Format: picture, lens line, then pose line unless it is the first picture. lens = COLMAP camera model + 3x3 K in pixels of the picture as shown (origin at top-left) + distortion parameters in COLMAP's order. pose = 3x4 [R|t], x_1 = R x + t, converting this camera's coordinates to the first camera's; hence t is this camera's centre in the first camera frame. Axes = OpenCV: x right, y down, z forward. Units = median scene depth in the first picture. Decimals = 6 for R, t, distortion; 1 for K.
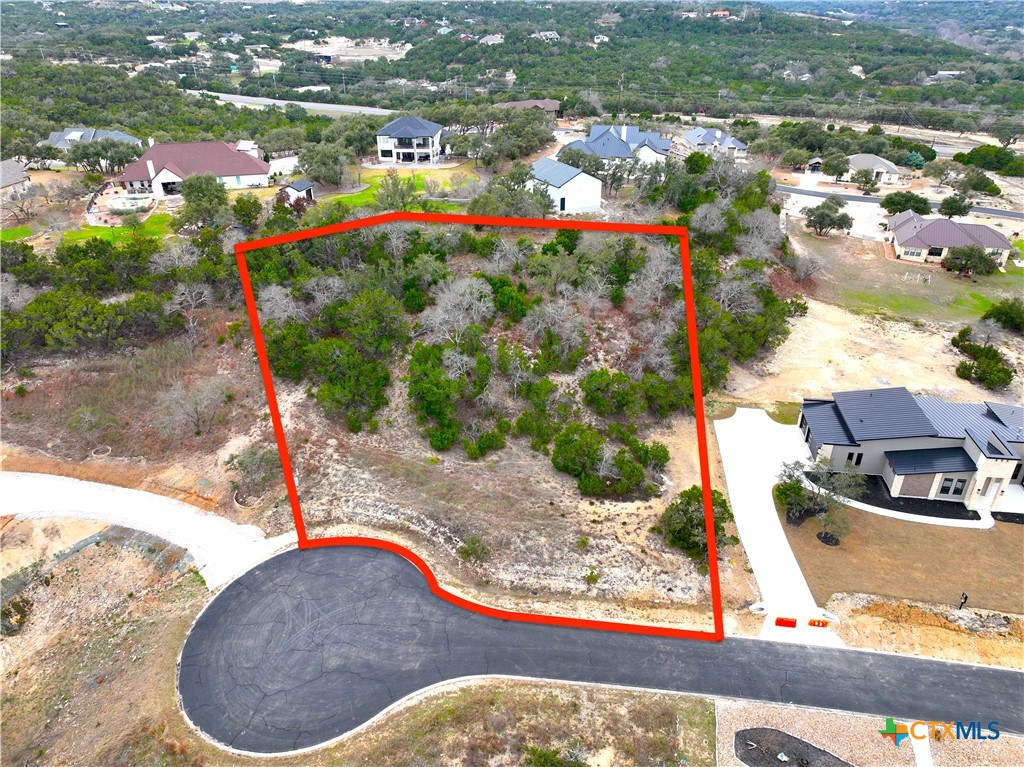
lens RADIAL K [[722.9, 0, 512.0], [0, 722.9, 383.5], [0, 0, 1]] dist [-0.006060, 0.022260]
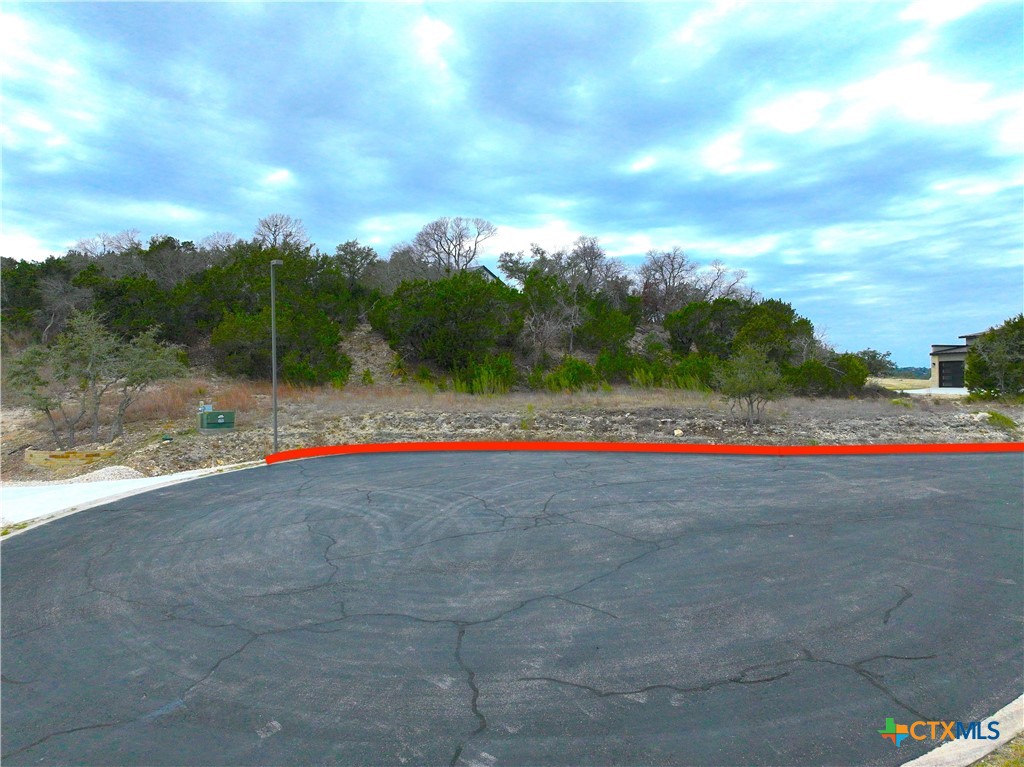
lens RADIAL K [[722.9, 0, 512.0], [0, 722.9, 383.5], [0, 0, 1]] dist [-0.006060, 0.022260]
pose [[0.930485, -0.000699, 0.366329, -0.320657], [0.177285, 0.875954, -0.448637, 0.374215], [-0.320574, 0.482395, 0.815186, 0.668978]]
